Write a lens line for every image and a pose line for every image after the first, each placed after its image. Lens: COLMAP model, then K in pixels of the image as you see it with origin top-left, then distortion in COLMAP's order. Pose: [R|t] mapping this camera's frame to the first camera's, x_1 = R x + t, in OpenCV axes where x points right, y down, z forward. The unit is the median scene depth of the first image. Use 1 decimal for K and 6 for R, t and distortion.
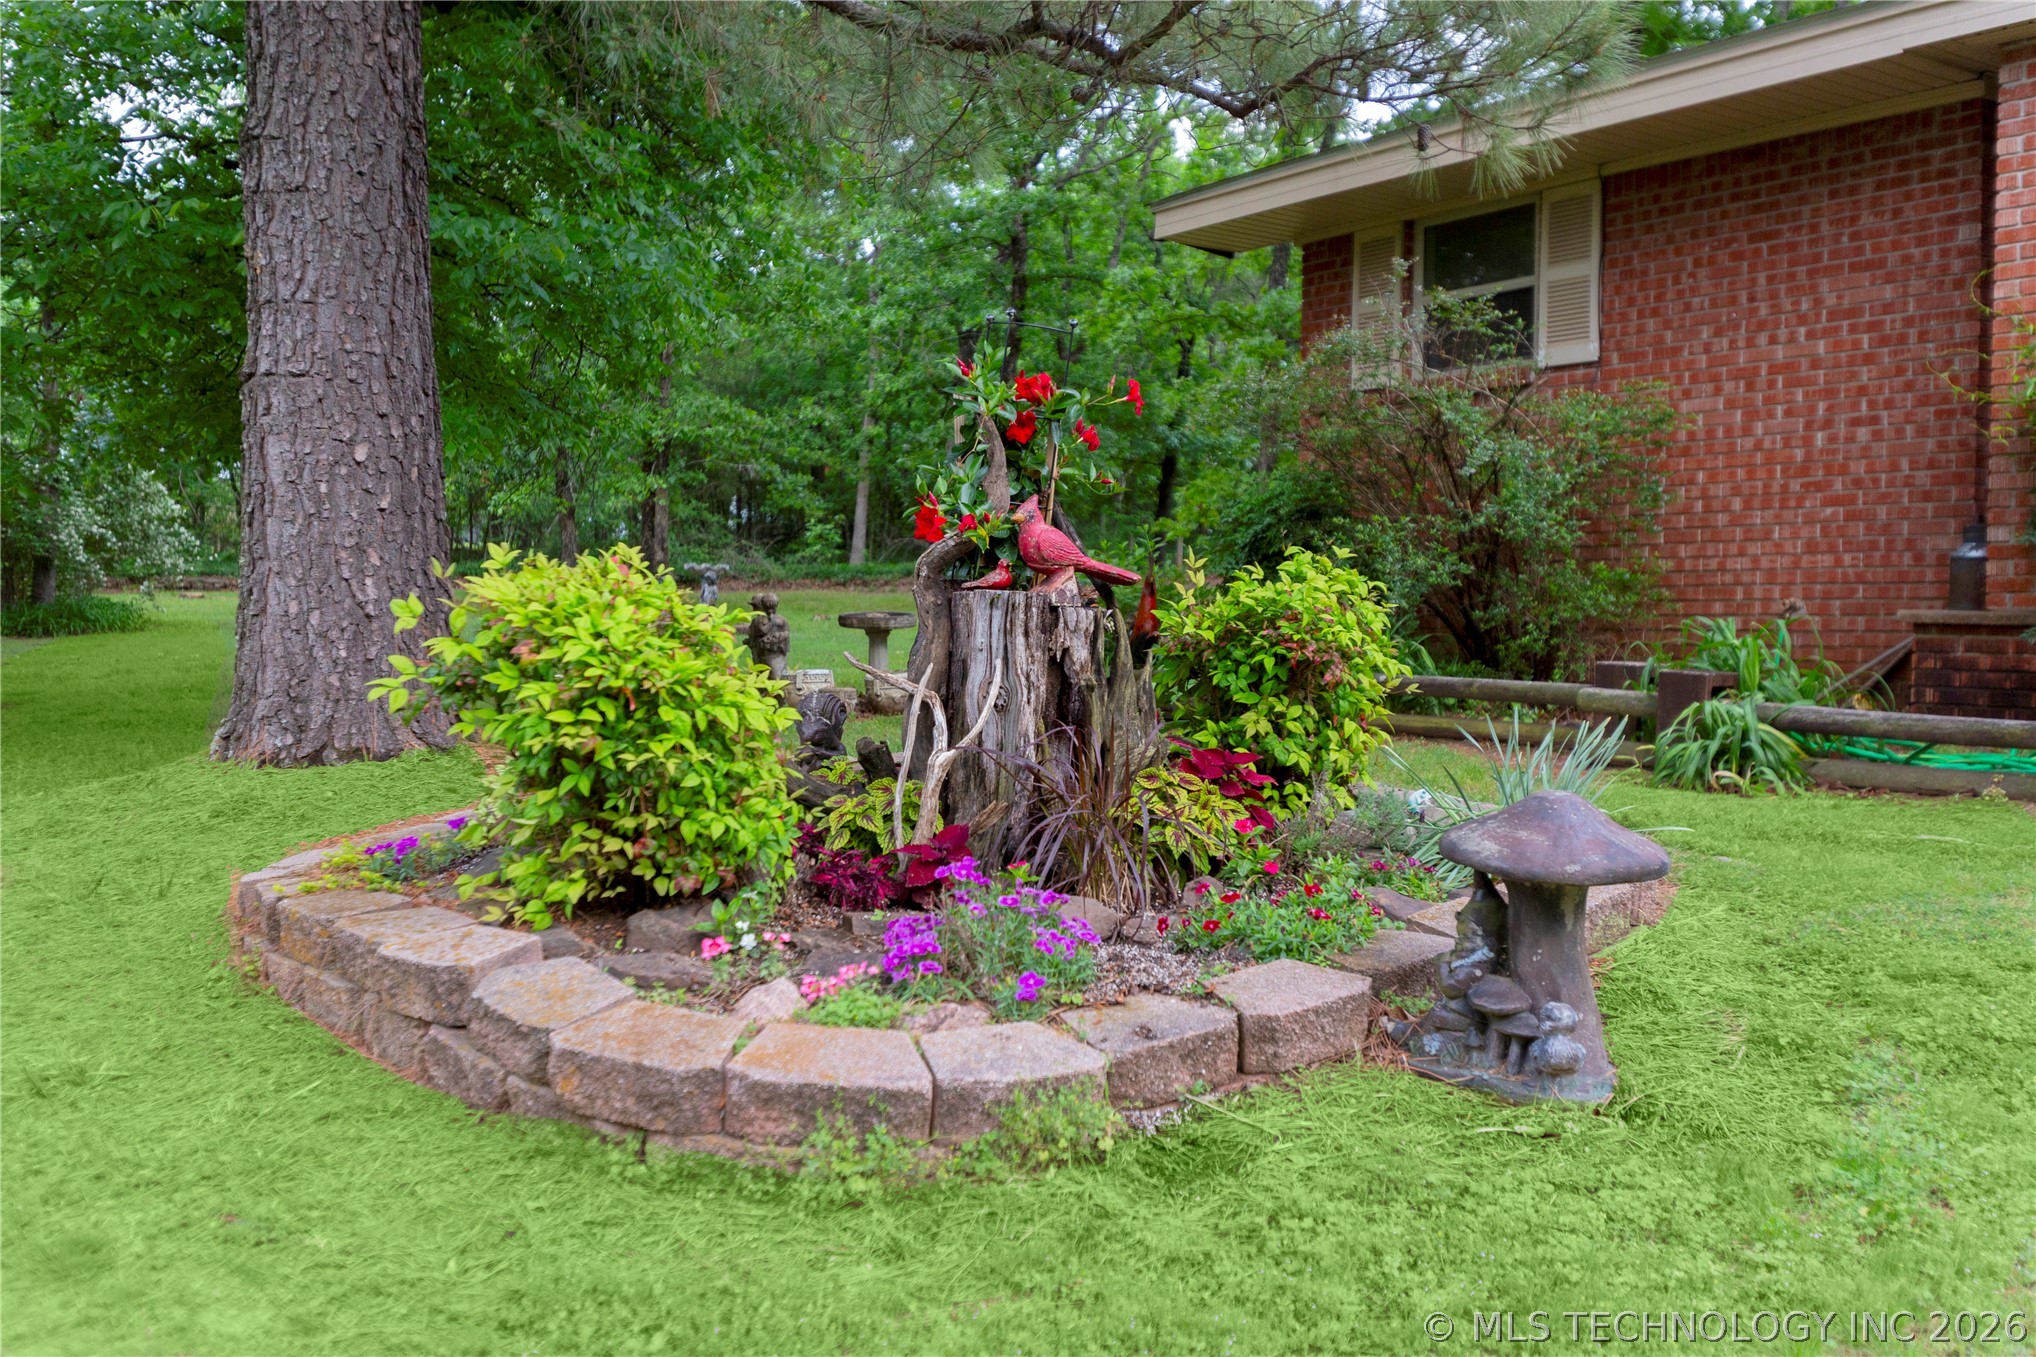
lens RADIAL K [[1979.6, 0, 1034.1], [0, 1979.6, 627.0], [0, 0, 1]] dist [0.002195, 0.000000]
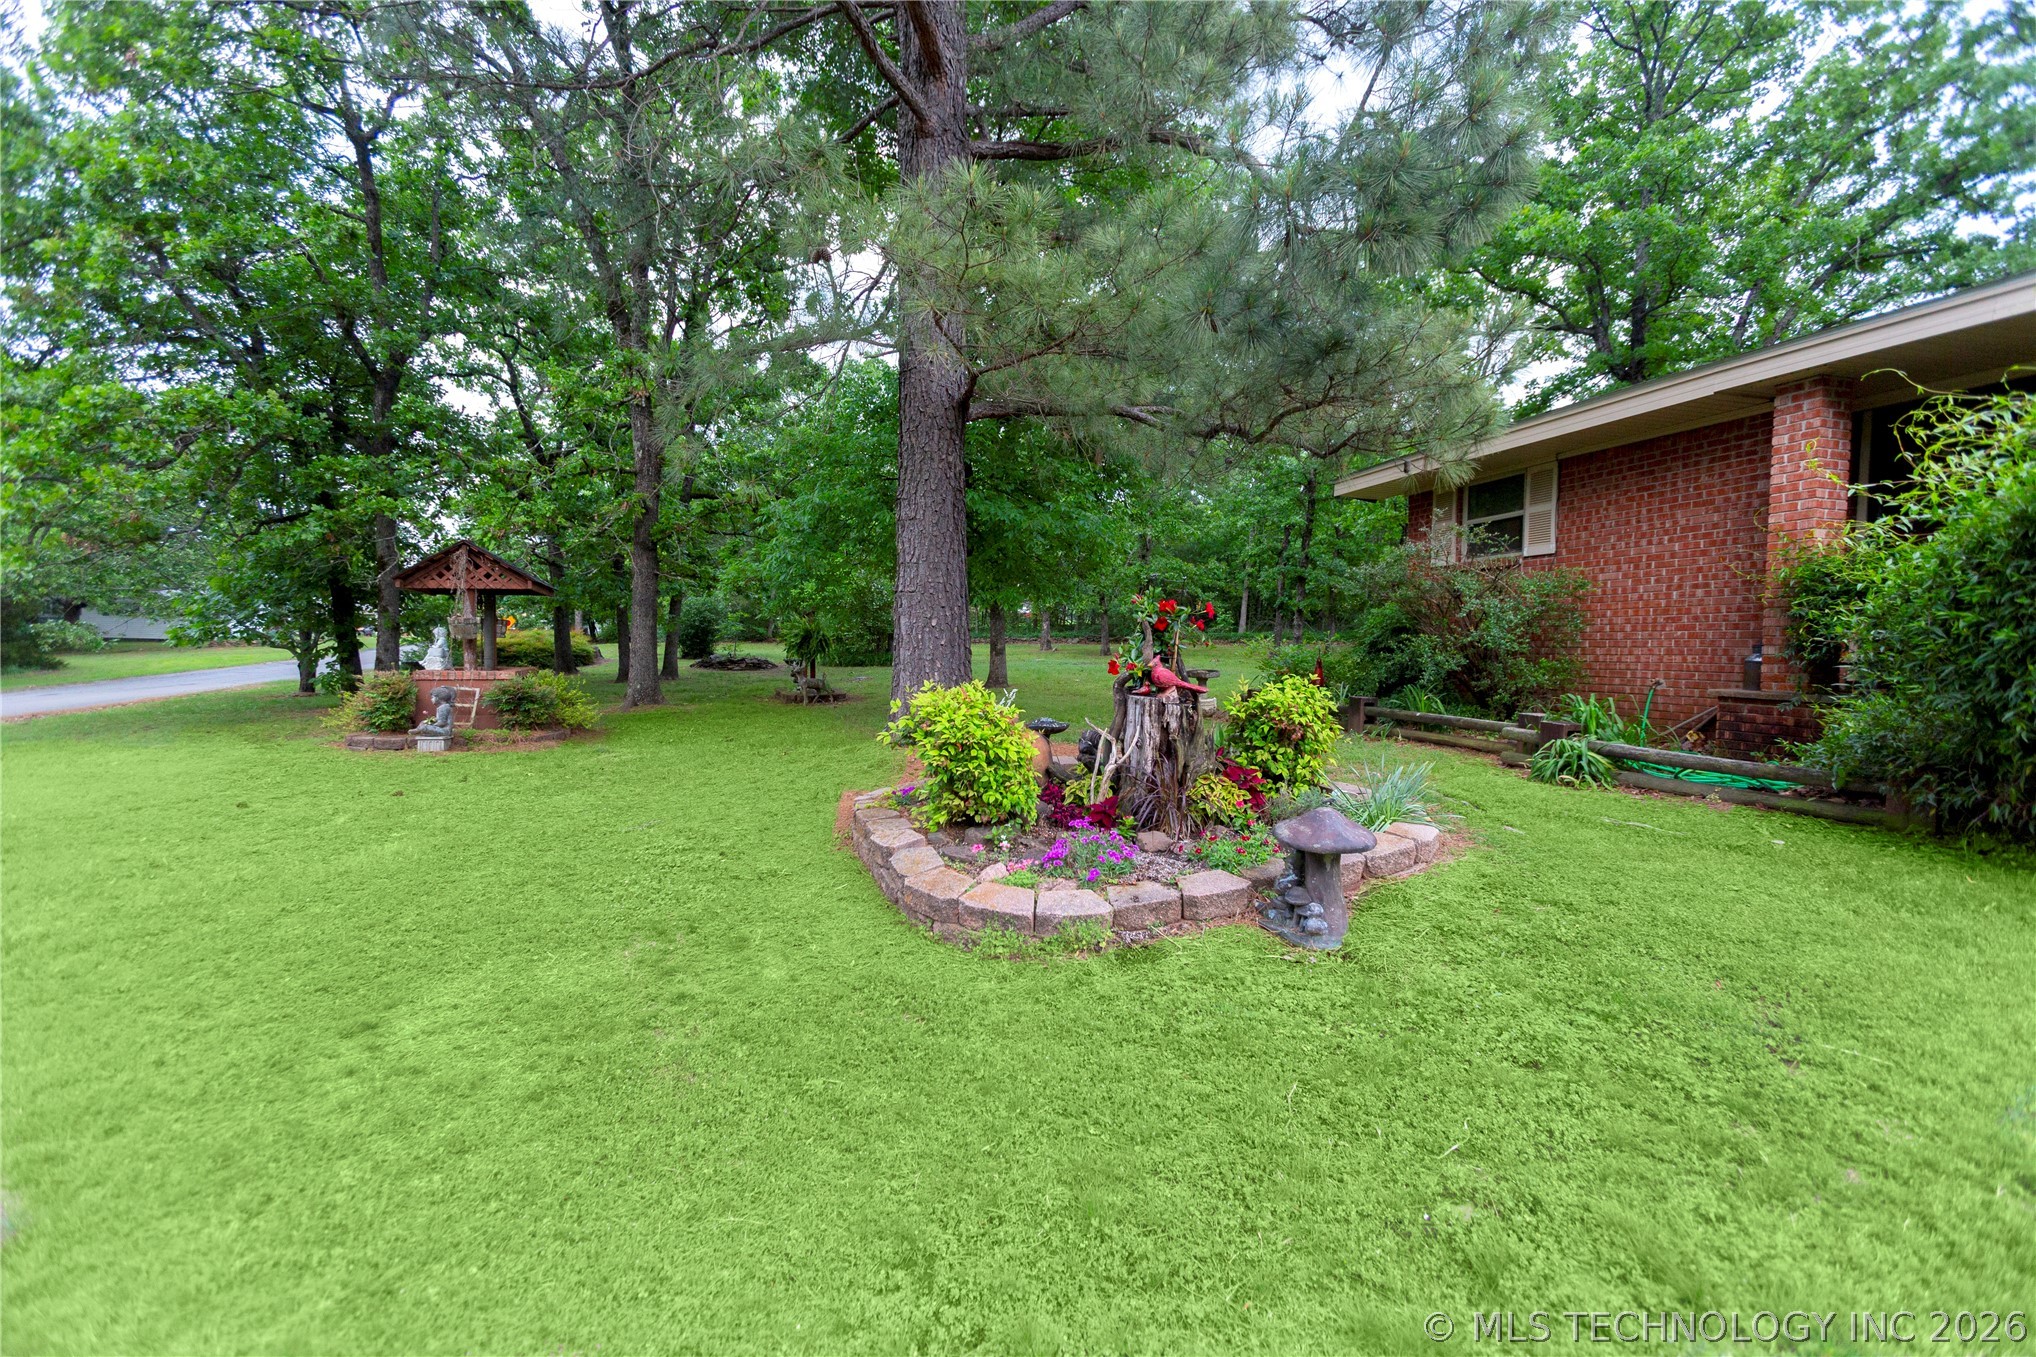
lens RADIAL K [[898.8, 0, 1014.3], [0, 898.8, 678.4], [0, 0, 1]] dist [-0.005344, 0.006167]
pose [[0.941155, 0.017105, -0.337541, 0.201514], [-0.009764, 0.999678, 0.023433, -0.063509], [0.337833, -0.018758, 0.941019, -0.057459]]
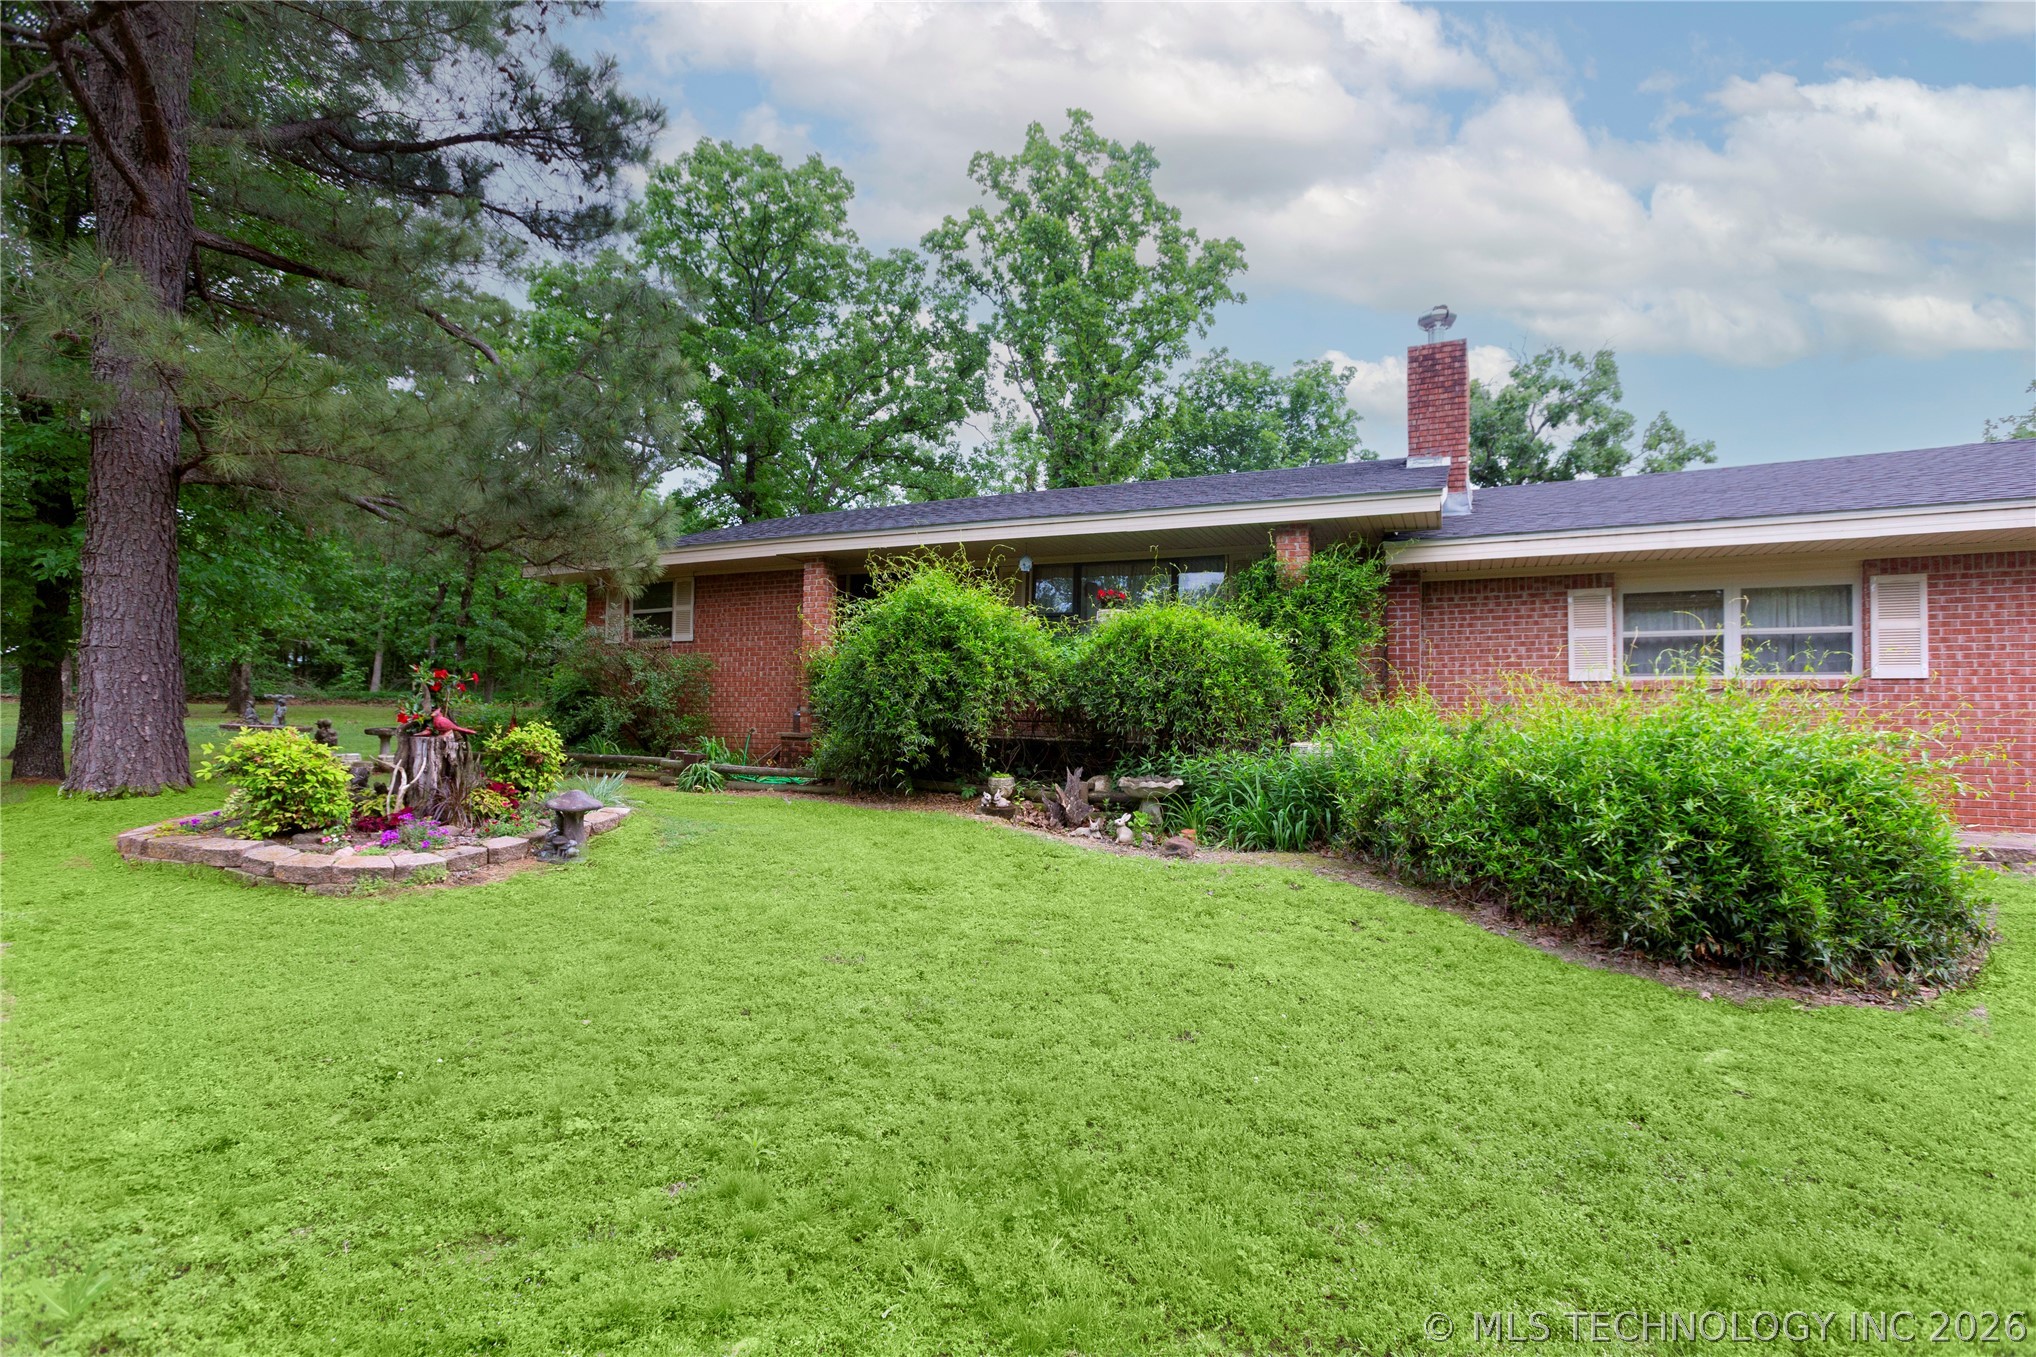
lens RADIAL K [[898.8, 0, 990.1], [0, 898.8, 694.8], [0, 0, 1]] dist [-0.005344, 0.006167]
pose [[0.871719, 0.018665, 0.489651, 0.069342], [-0.002639, 0.999439, -0.033400, -0.041617], [-0.490000, 0.027823, 0.871278, -0.797465]]
